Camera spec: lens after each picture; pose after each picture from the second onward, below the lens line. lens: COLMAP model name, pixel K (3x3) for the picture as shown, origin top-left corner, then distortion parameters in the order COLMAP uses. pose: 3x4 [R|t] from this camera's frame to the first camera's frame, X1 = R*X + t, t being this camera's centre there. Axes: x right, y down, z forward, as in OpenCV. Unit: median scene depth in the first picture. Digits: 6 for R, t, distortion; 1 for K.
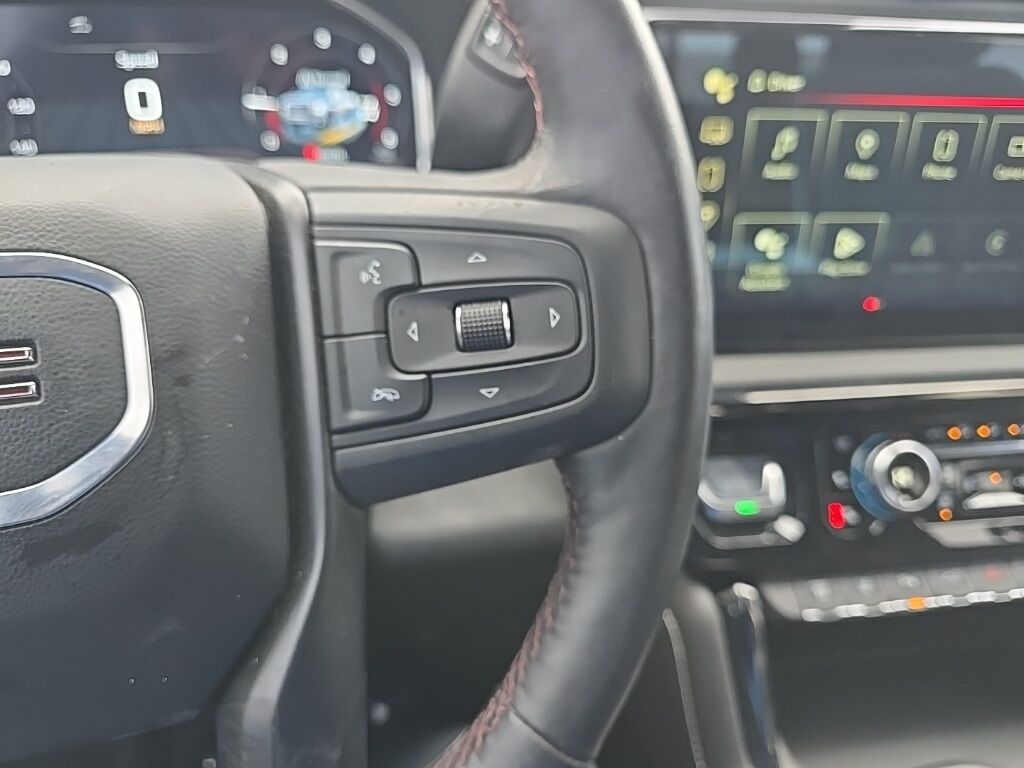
lens RADIAL K [[683.8, 0, 512.0], [0, 683.8, 384.0], [0, 0, 1]] dist [-0.003921, -0.002062]
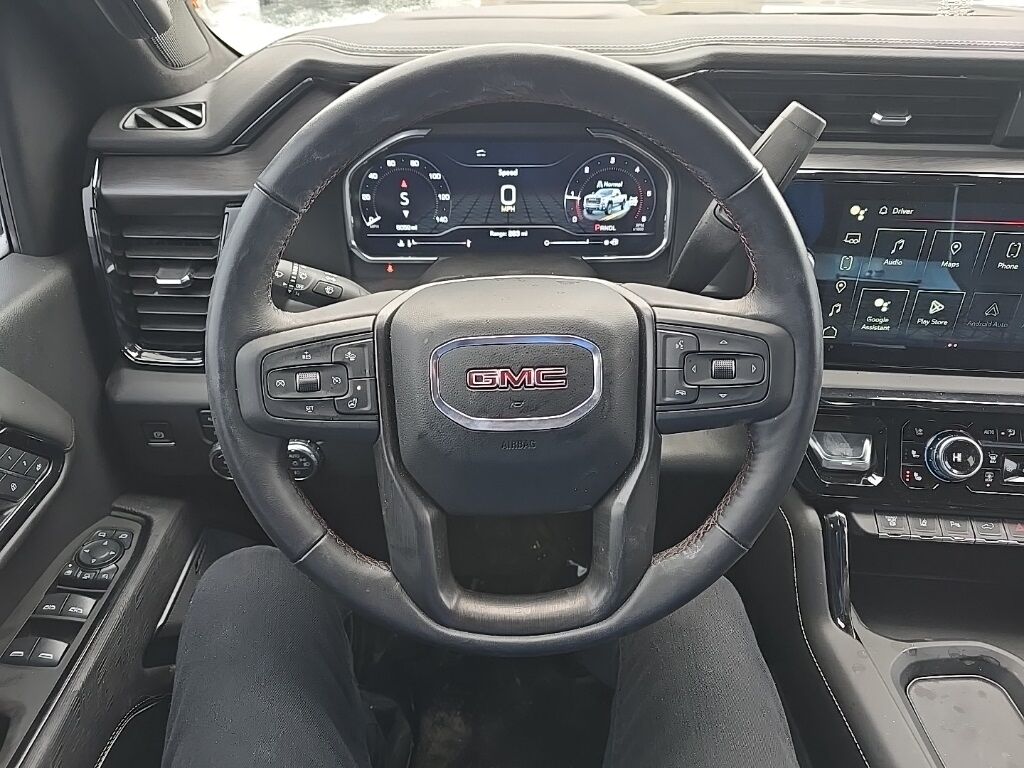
lens RADIAL K [[683.8, 0, 512.0], [0, 683.8, 384.0], [0, 0, 1]] dist [-0.003921, -0.002062]
pose [[0.976288, 0.095289, -0.194374, -0.296126], [-0.079993, 0.993157, 0.085094, -0.176442], [0.201152, -0.067528, 0.977230, -1.557804]]
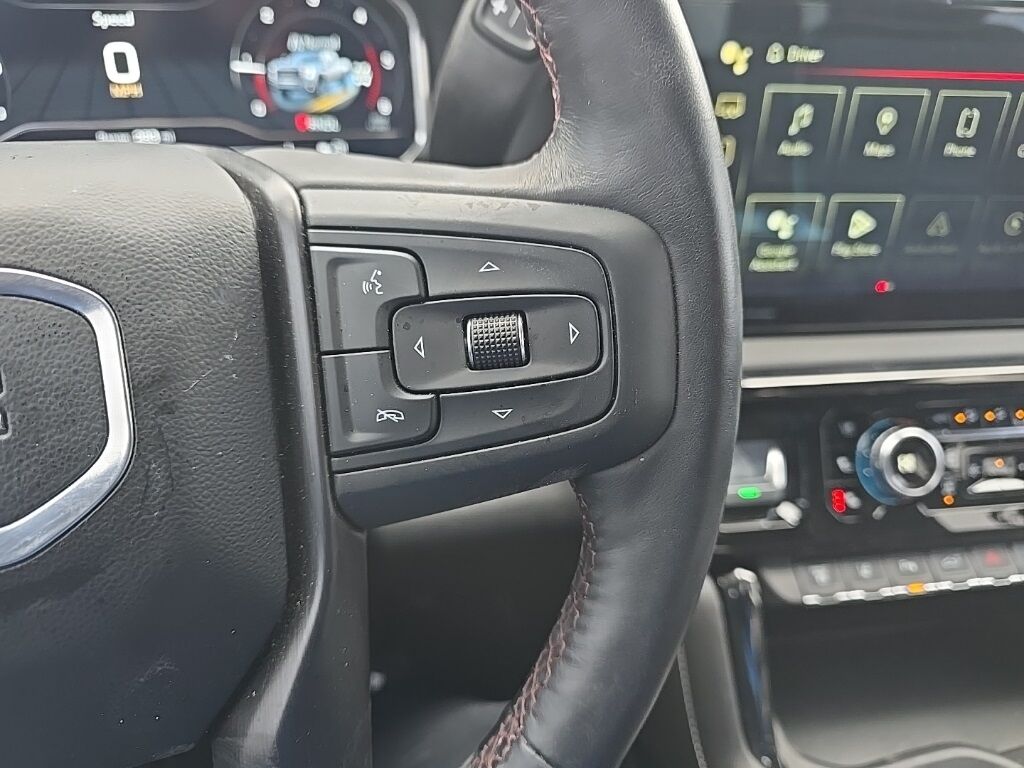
lens RADIAL K [[674.9, 0, 513.1], [0, 674.9, 381.6], [0, 0, 1]] dist [-0.003462, -0.004313]
pose [[0.999877, 0.003202, 0.015379, -0.031660], [-0.004149, 0.998073, 0.061913, -0.084468], [-0.015151, -0.061969, 0.997963, 0.089594]]
